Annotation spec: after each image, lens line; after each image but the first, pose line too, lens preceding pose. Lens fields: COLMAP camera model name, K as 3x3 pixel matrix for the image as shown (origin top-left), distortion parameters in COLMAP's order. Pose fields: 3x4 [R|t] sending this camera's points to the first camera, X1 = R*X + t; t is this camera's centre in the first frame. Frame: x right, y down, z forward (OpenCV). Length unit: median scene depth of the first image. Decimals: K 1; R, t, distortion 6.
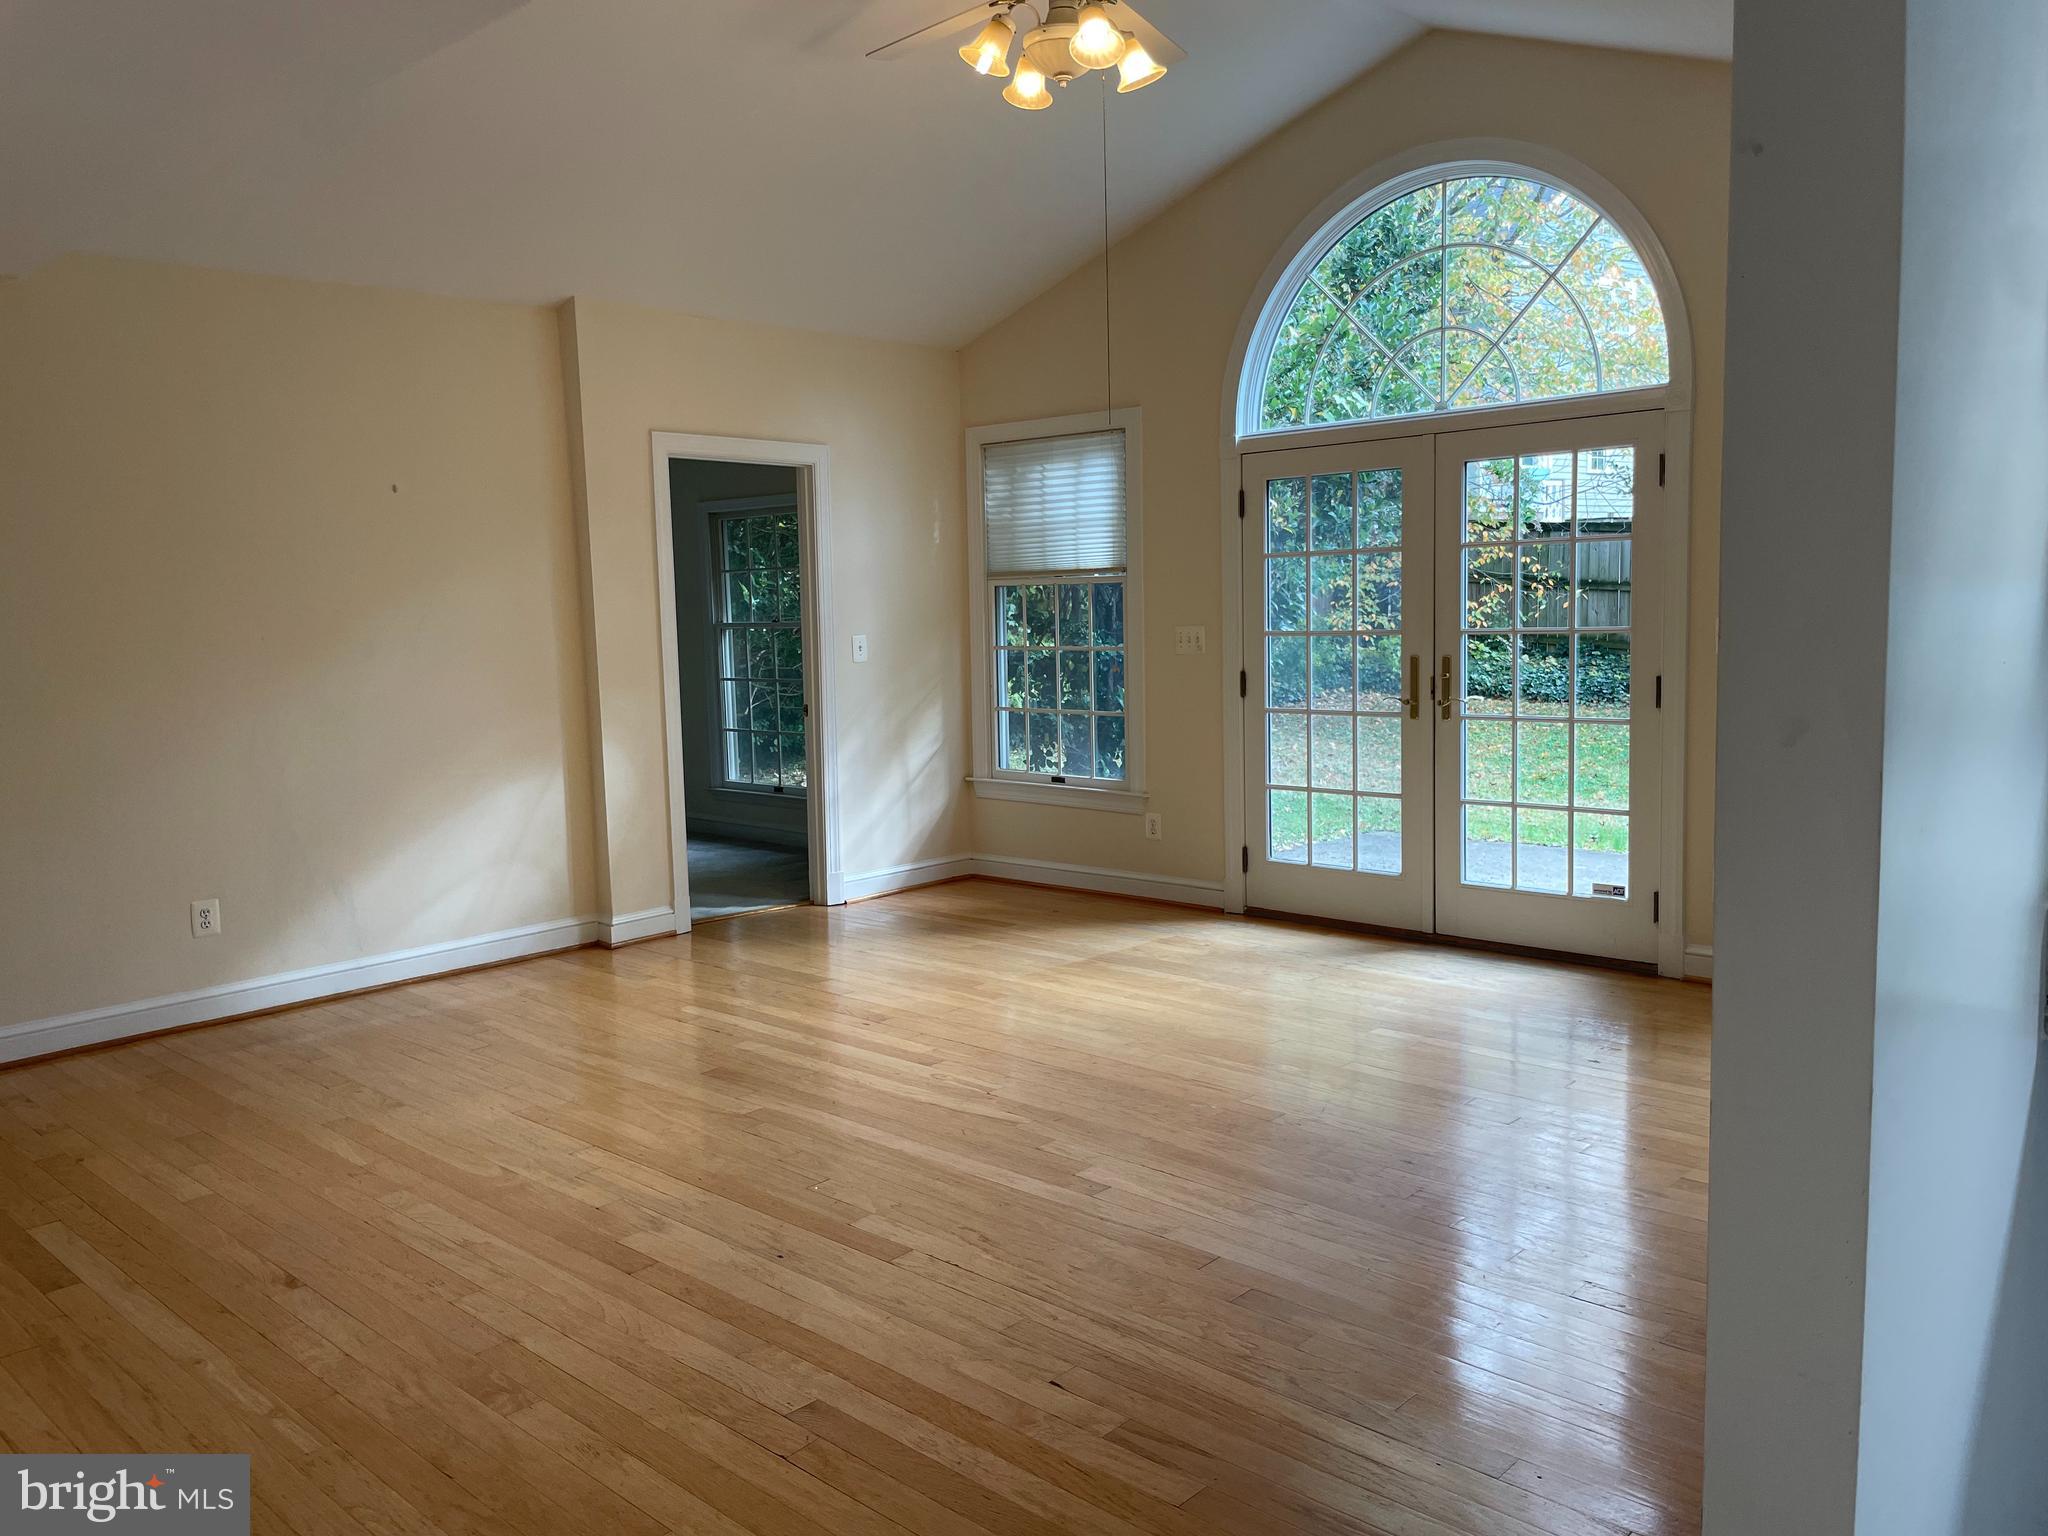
lens RADIAL K [[1551.4, 0, 1022.5], [0, 1551.4, 768.2], [0, 0, 1]] dist [0.052459, -0.043156]
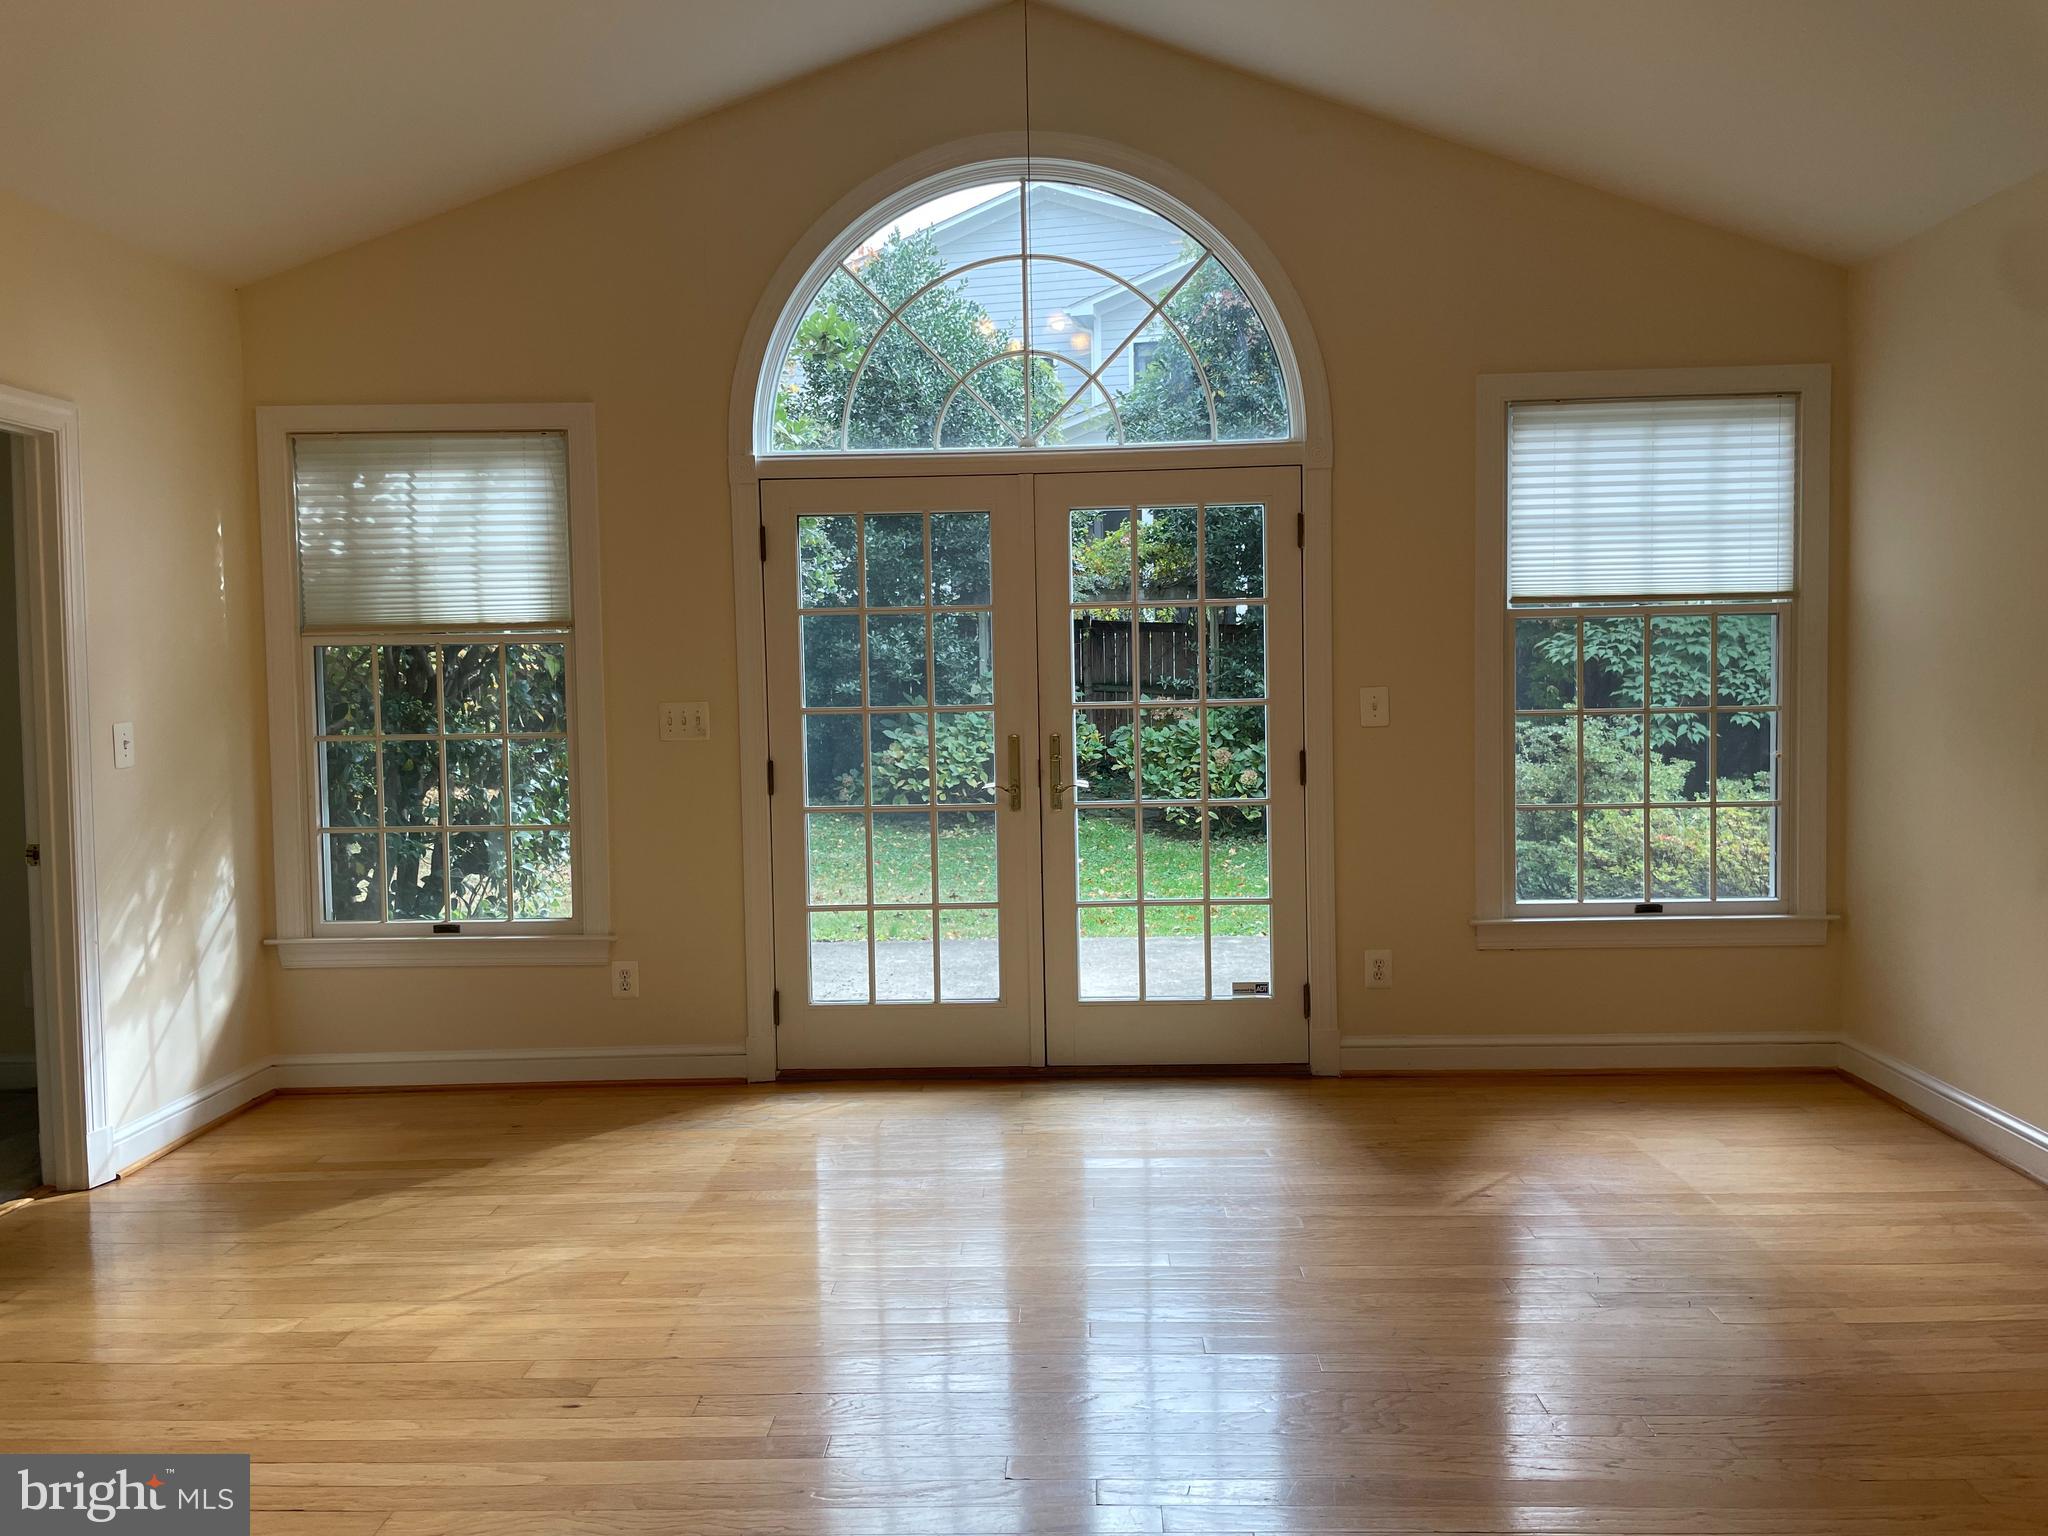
lens RADIAL K [[1551.4, 0, 1046.8], [0, 1551.4, 734.8], [0, 0, 1]] dist [0.052459, -0.043156]
pose [[0.746972, -0.021256, 0.664516, -0.256283], [0.071946, 0.996204, -0.049008, -0.026974], [-0.660952, 0.084417, 0.745665, 0.331722]]
